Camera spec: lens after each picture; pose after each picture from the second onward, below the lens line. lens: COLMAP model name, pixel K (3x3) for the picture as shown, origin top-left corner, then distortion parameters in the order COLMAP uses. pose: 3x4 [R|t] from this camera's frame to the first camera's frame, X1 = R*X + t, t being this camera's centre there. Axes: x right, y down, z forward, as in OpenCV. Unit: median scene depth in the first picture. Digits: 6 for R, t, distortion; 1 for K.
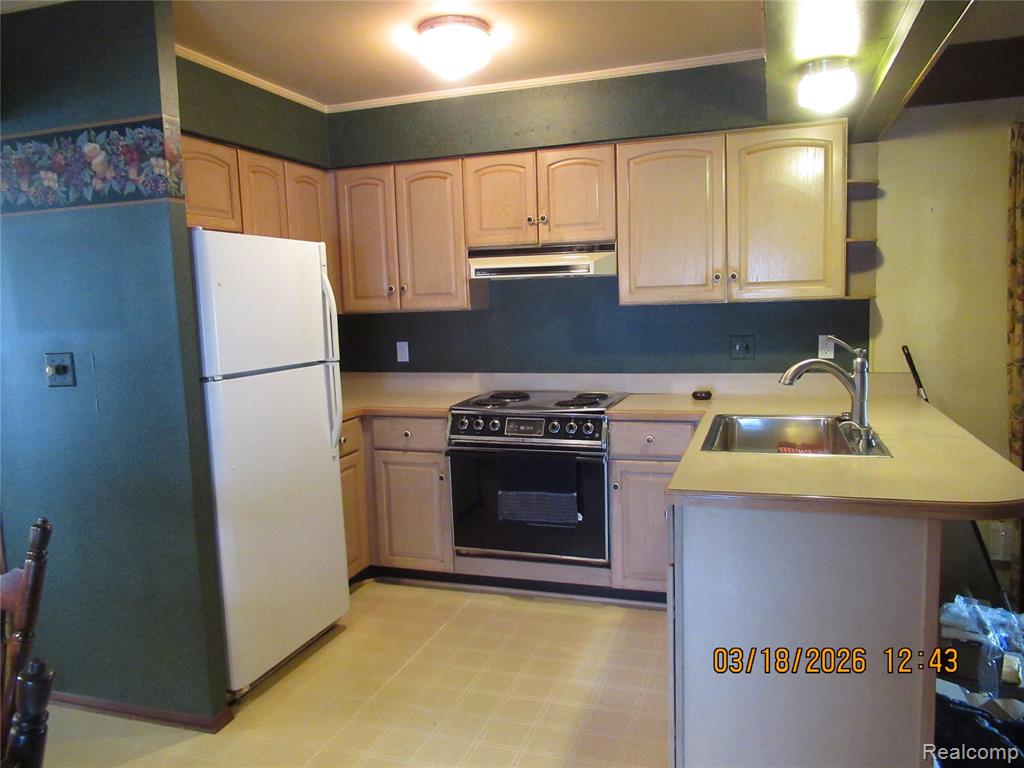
lens RADIAL K [[759.7, 0, 512.0], [0, 759.7, 384.0], [0, 0, 1]] dist [0.003626, 0.001542]
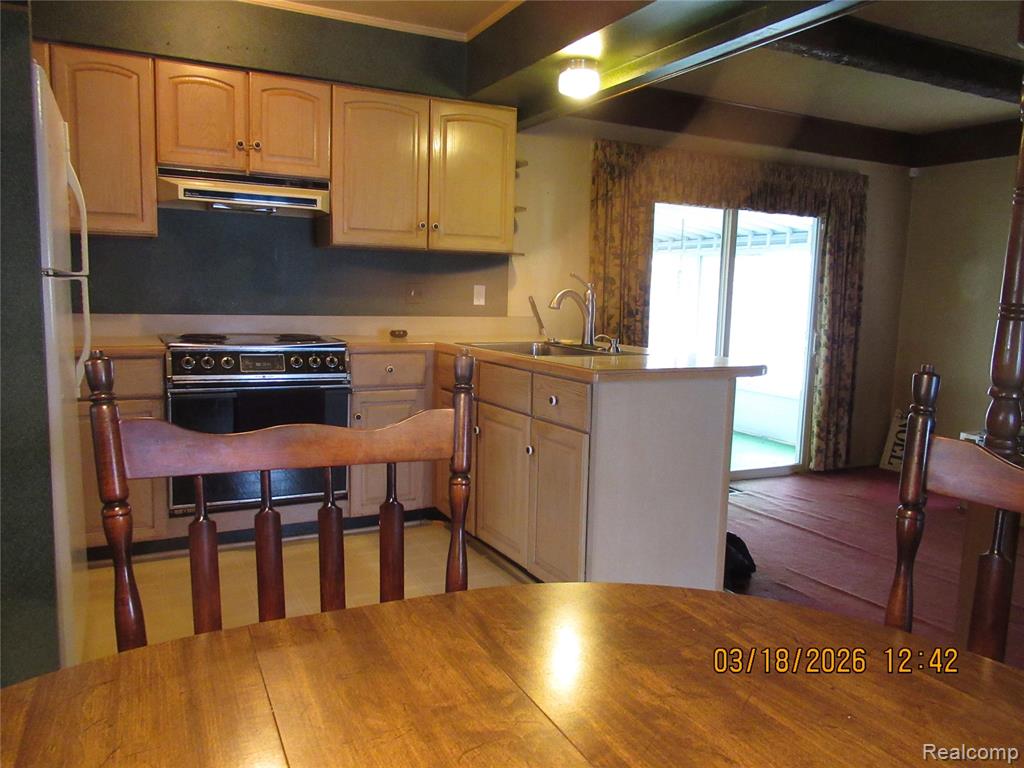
lens RADIAL K [[770.7, 0, 512.0], [0, 770.7, 384.0], [0, 0, 1]] dist [-0.008112, 0.001866]
pose [[0.697909, -0.035545, 0.715304, -0.439868], [0.032502, 0.999311, 0.017946, 0.073408], [-0.715449, 0.010725, 0.698583, 0.109230]]
